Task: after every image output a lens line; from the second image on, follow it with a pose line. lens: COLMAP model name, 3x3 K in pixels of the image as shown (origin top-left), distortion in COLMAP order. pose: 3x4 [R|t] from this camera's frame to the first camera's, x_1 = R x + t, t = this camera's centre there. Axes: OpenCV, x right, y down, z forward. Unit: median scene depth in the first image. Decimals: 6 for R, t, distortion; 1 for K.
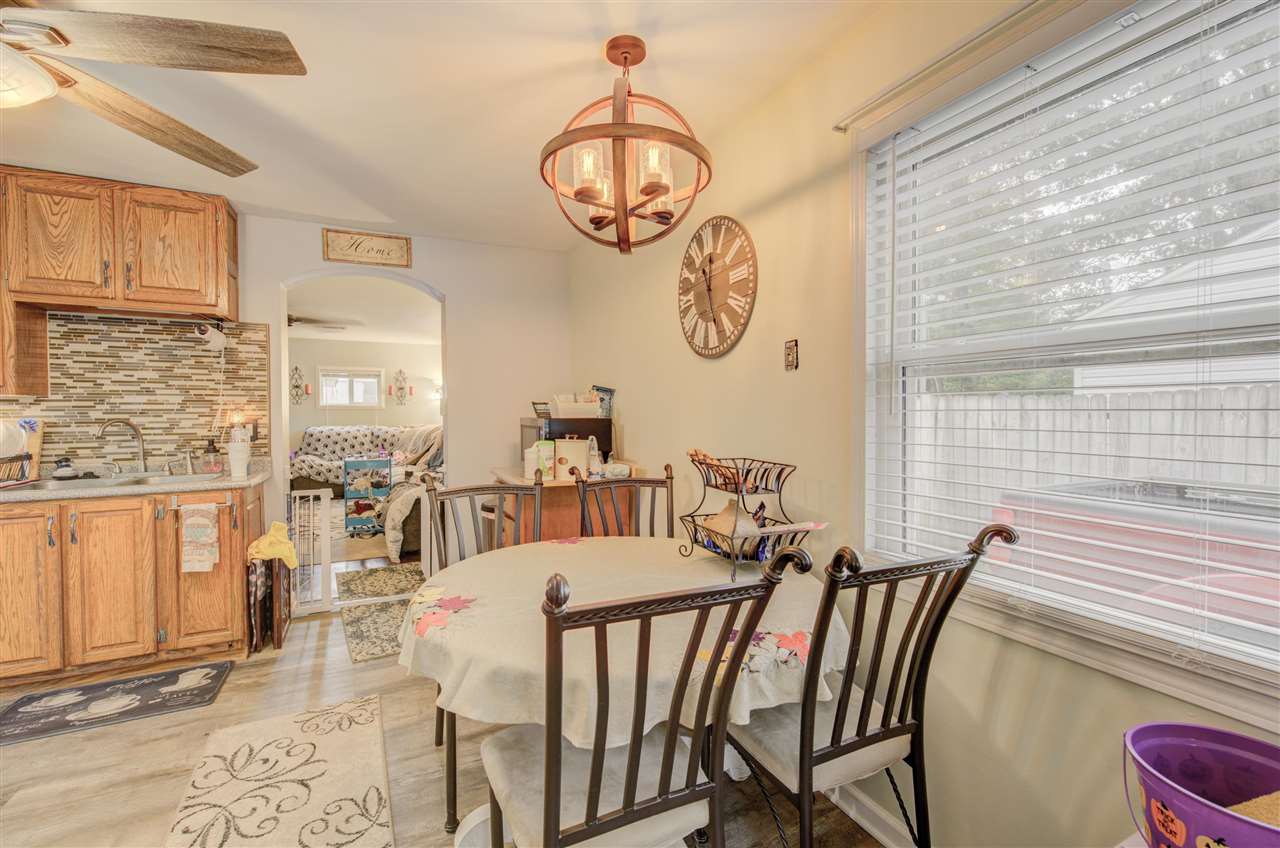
lens RADIAL K [[544.0, 0, 643.0], [0, 544.0, 423.9], [0, 0, 1]] dist [0.000666, -0.000674]
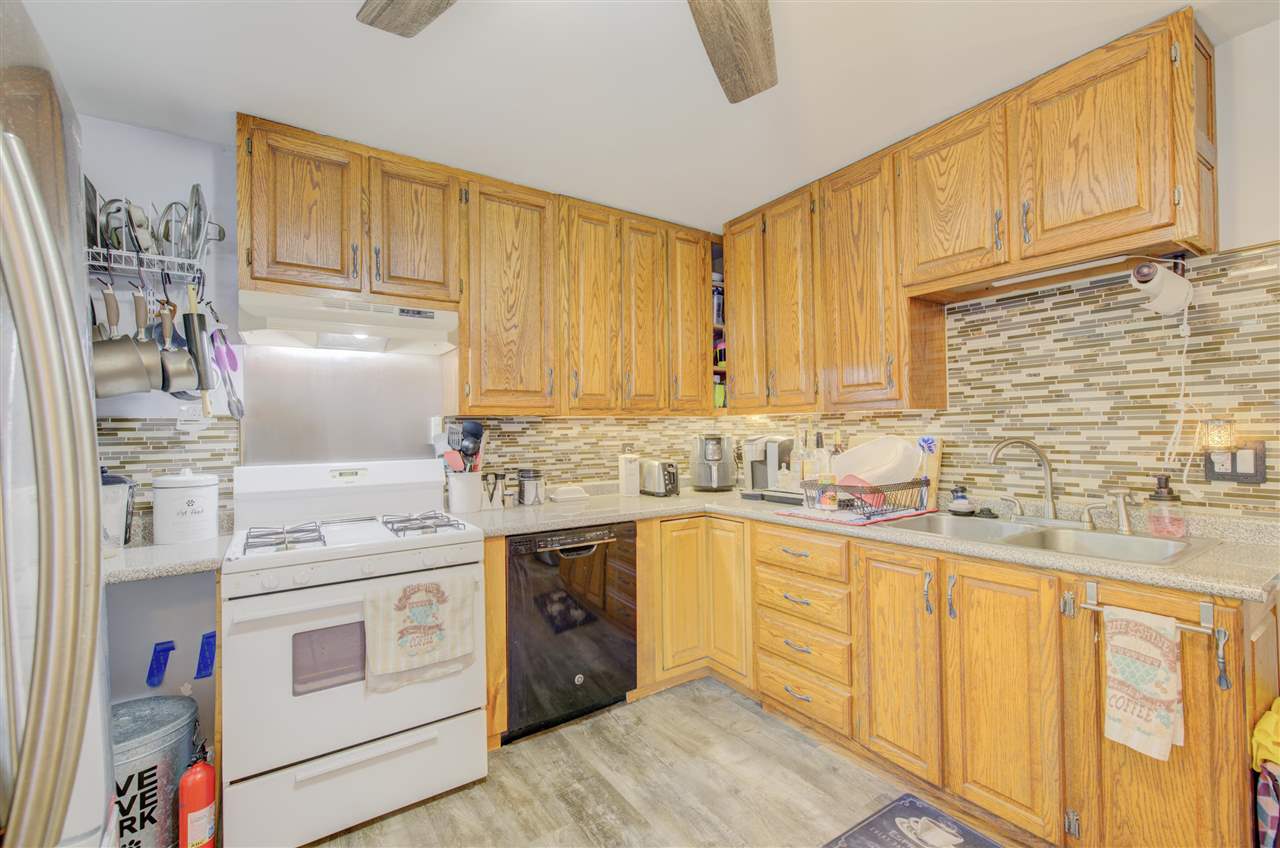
lens RADIAL K [[544.0, 0, 643.0], [0, 544.0, 423.9], [0, 0, 1]] dist [0.000666, -0.000674]
pose [[0.140049, -0.011442, -0.990079, -0.341160], [-0.004478, 0.999916, -0.012189, -0.016269], [0.990134, 0.006141, 0.139986, 0.425366]]
